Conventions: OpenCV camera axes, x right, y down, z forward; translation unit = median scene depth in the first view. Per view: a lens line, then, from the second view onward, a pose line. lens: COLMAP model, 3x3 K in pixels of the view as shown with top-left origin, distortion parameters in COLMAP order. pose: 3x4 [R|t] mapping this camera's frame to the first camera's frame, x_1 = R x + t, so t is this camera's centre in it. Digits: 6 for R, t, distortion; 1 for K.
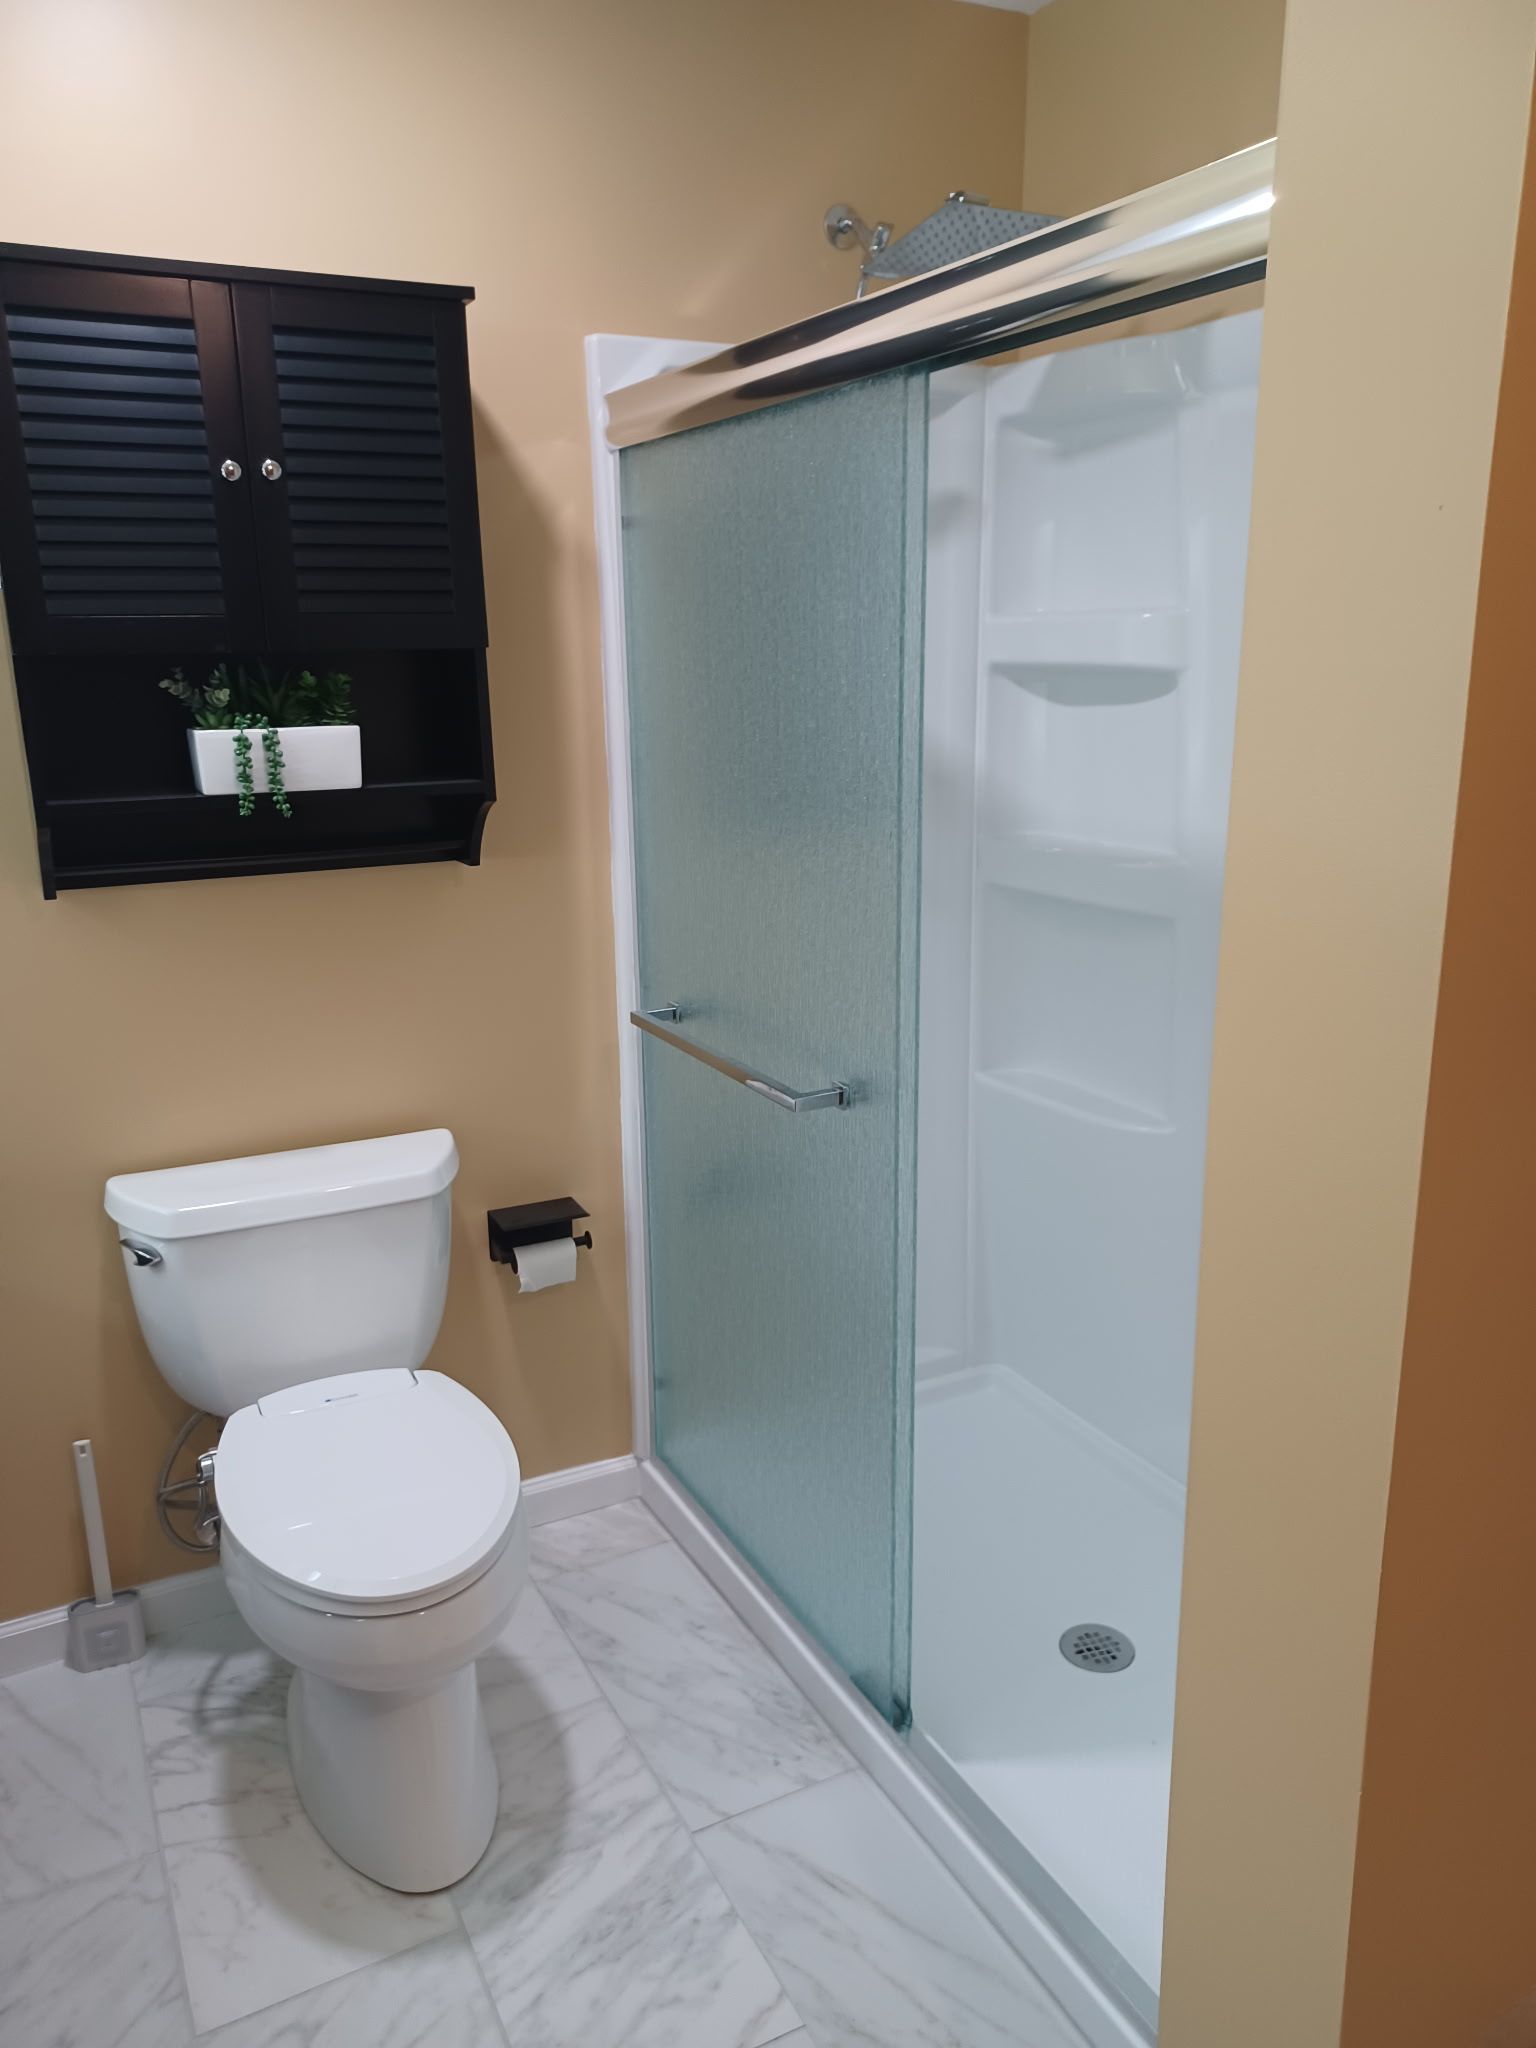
lens RADIAL K [[1510.6, 0, 768.0], [0, 1510.6, 1024.0], [0, 0, 1]] dist [0.021450, -0.002782]
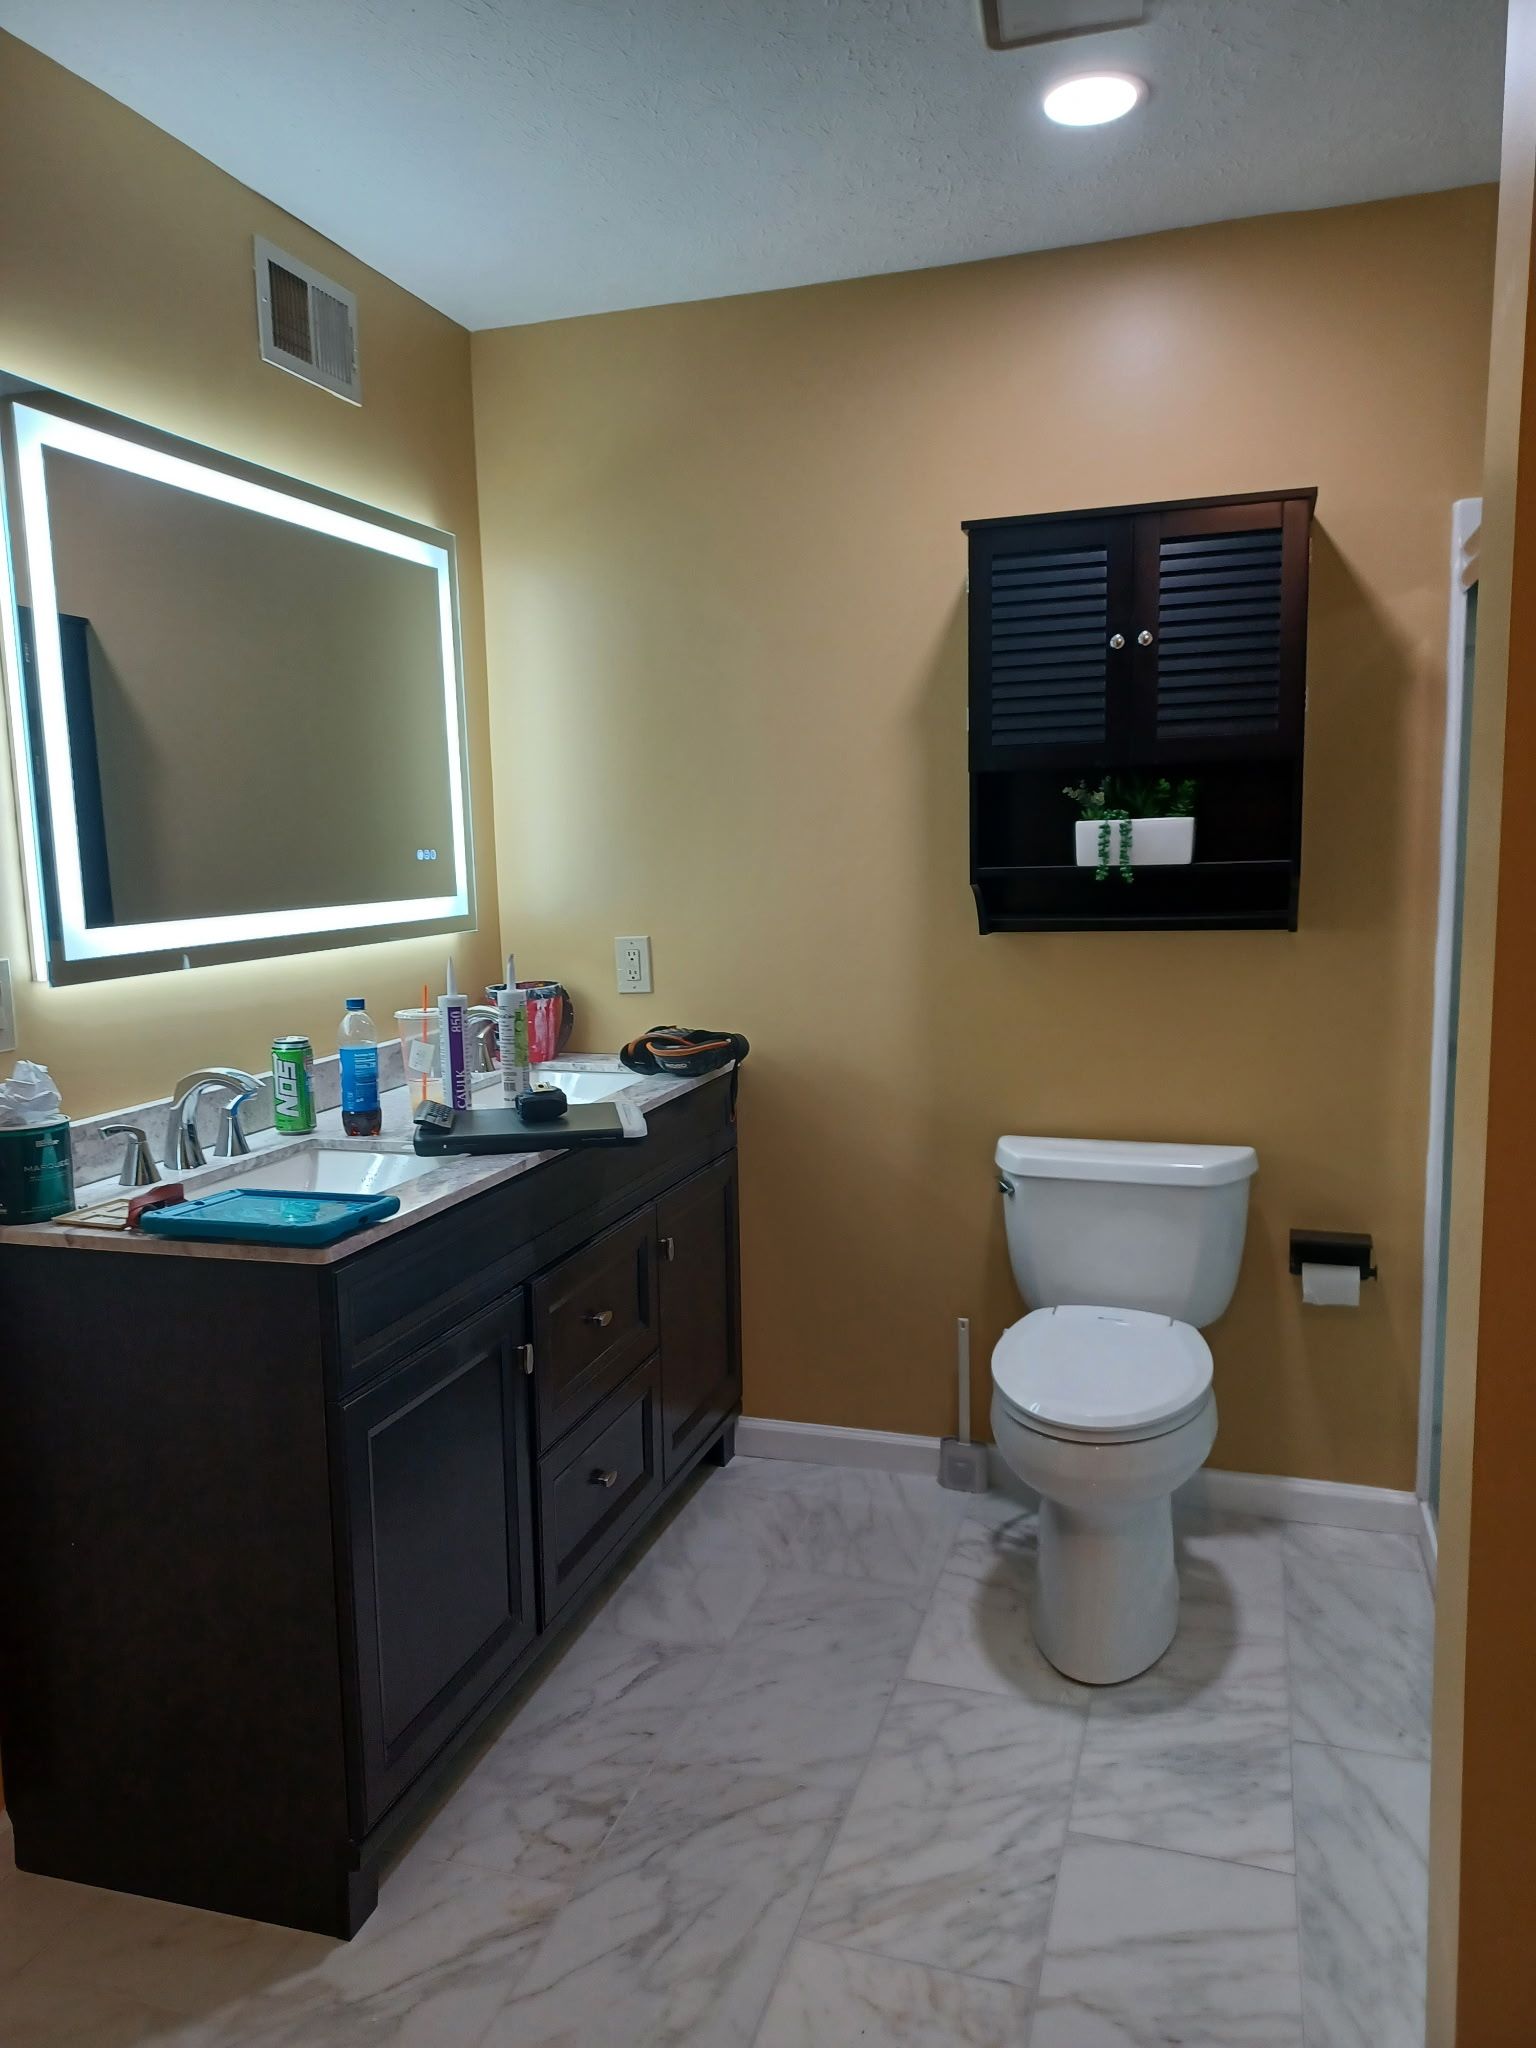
lens RADIAL K [[1439.6, 0, 759.2], [0, 1439.6, 1017.5], [0, 0, 1]] dist [0.091875, -0.100368]
pose [[0.707218, 0.085603, -0.701794, 0.382383], [-0.165347, 0.985141, -0.046460, 0.102062], [0.687388, 0.148897, 0.710863, -0.154869]]
